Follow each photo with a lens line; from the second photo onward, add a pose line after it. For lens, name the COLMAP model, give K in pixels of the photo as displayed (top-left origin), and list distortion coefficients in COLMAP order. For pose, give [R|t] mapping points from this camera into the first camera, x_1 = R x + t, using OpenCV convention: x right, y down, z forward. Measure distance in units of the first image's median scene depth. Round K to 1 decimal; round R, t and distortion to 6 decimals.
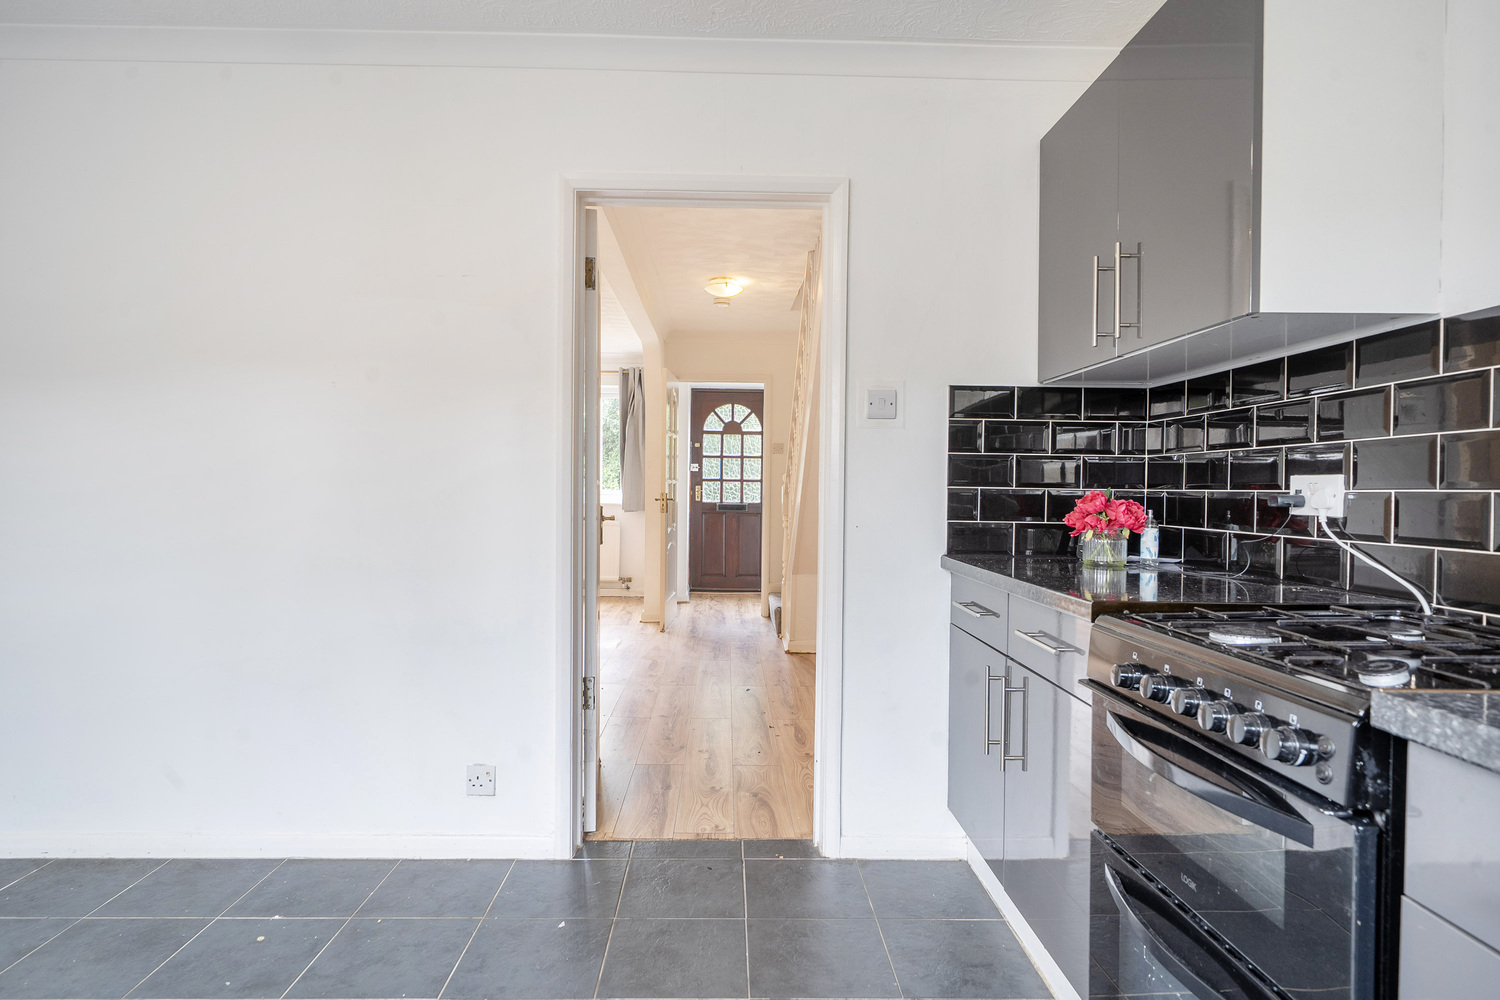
lens RADIAL K [[796.9, 0, 748.8], [0, 796.9, 495.4], [0, 0, 1]] dist [0.024754, 0.000112]
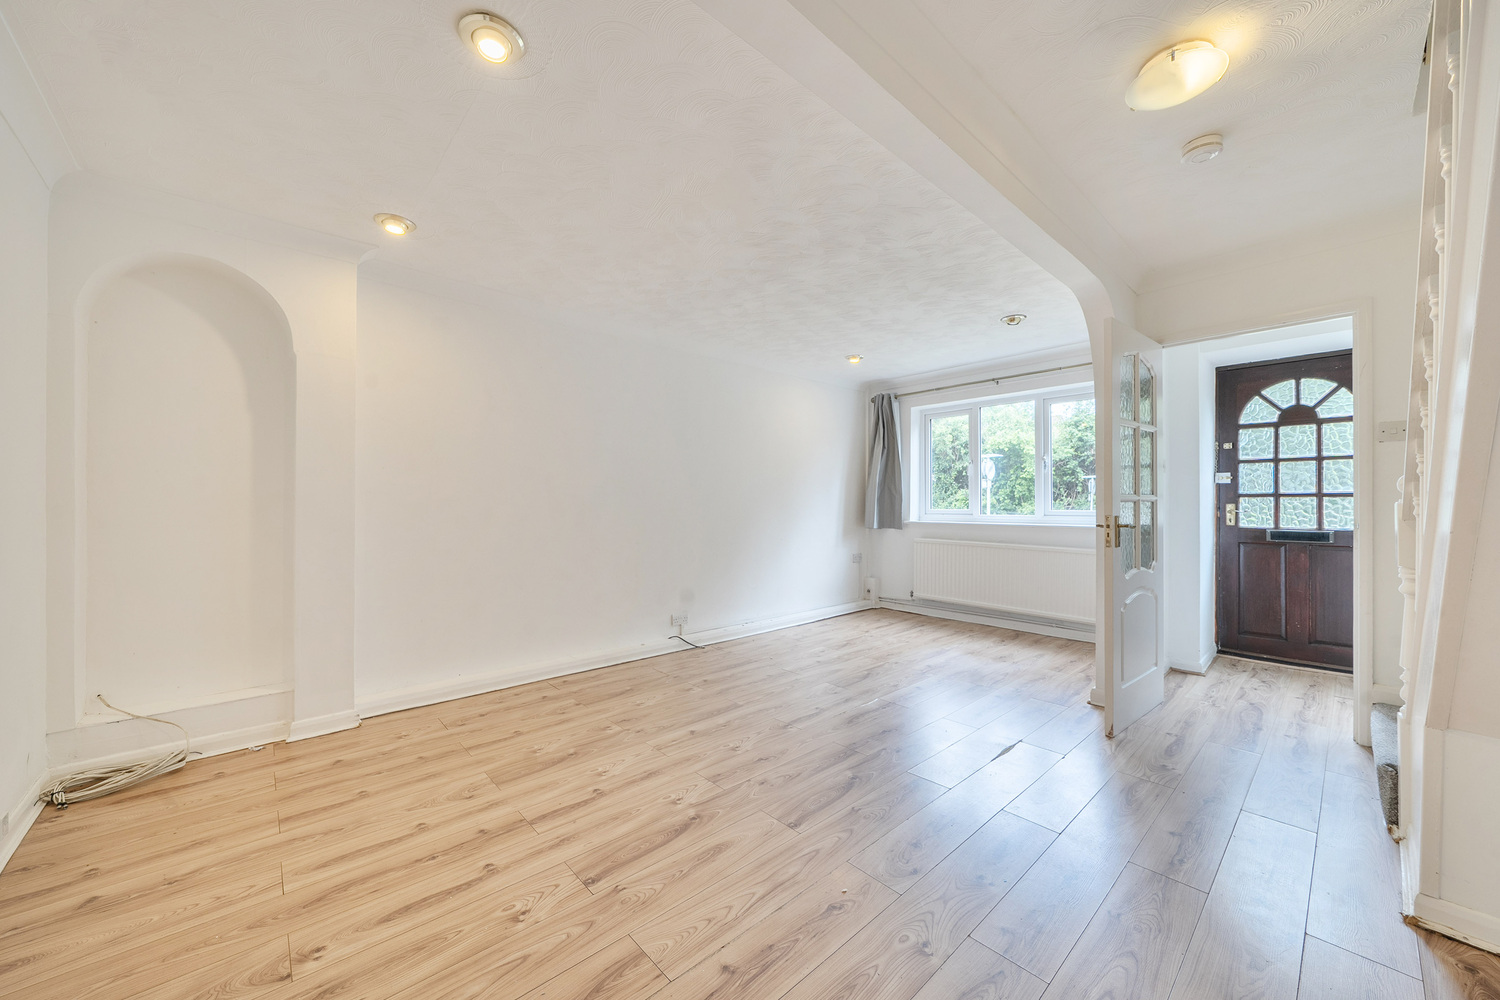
lens RADIAL K [[558.6, 0, 754.3], [0, 558.6, 502.2], [0, 0, 1]] dist [0.002493, 0.000254]
pose [[0.661816, -0.014264, -0.749530, 0.028262], [-0.000705, 0.999807, -0.019650, -0.003438], [0.749666, 0.013533, 0.661678, 0.360416]]
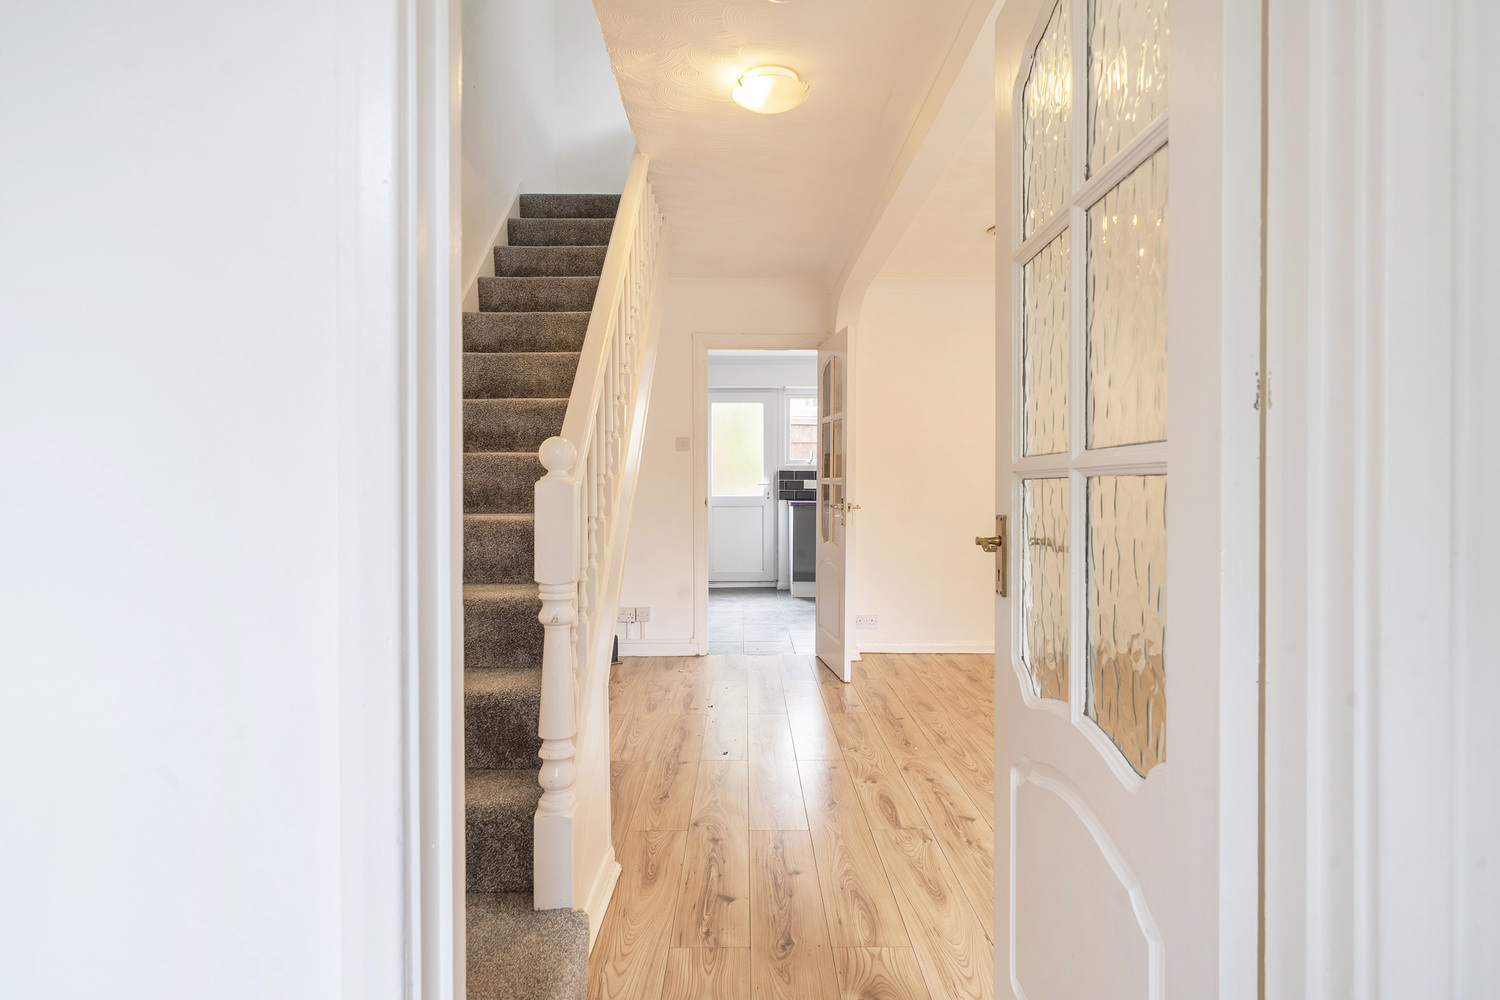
lens RADIAL K [[796.9, 0, 751.0], [0, 796.9, 486.5], [0, 0, 1]] dist [0.024754, 0.000112]
pose [[-0.999840, -0.013544, 0.011652, -0.017059], [-0.013390, 0.999823, 0.013227, -0.009409], [-0.011829, 0.013069, -0.999845, 0.909461]]
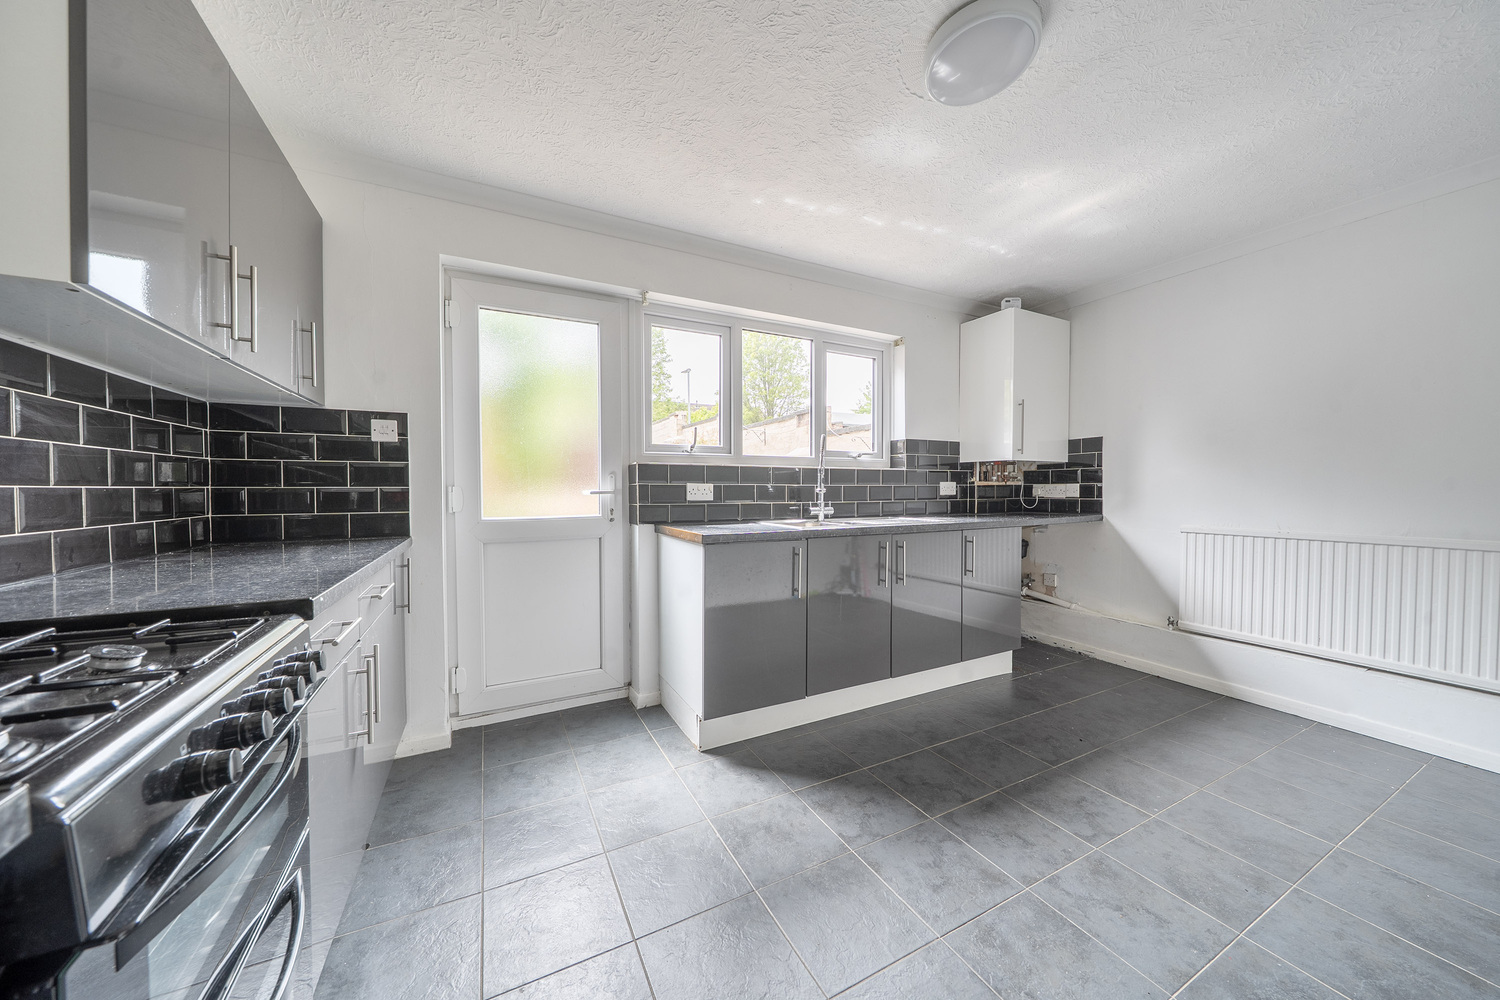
lens RADIAL K [[530.3, 0, 761.3], [0, 530.3, 502.9], [0, 0, 1]] dist [-0.005349, -0.000325]
pose [[-0.889650, 0.000123, -0.456644, 0.016442], [-0.013651, 0.999546, 0.026866, -0.005454], [0.456440, 0.030135, -0.889244, 0.510795]]
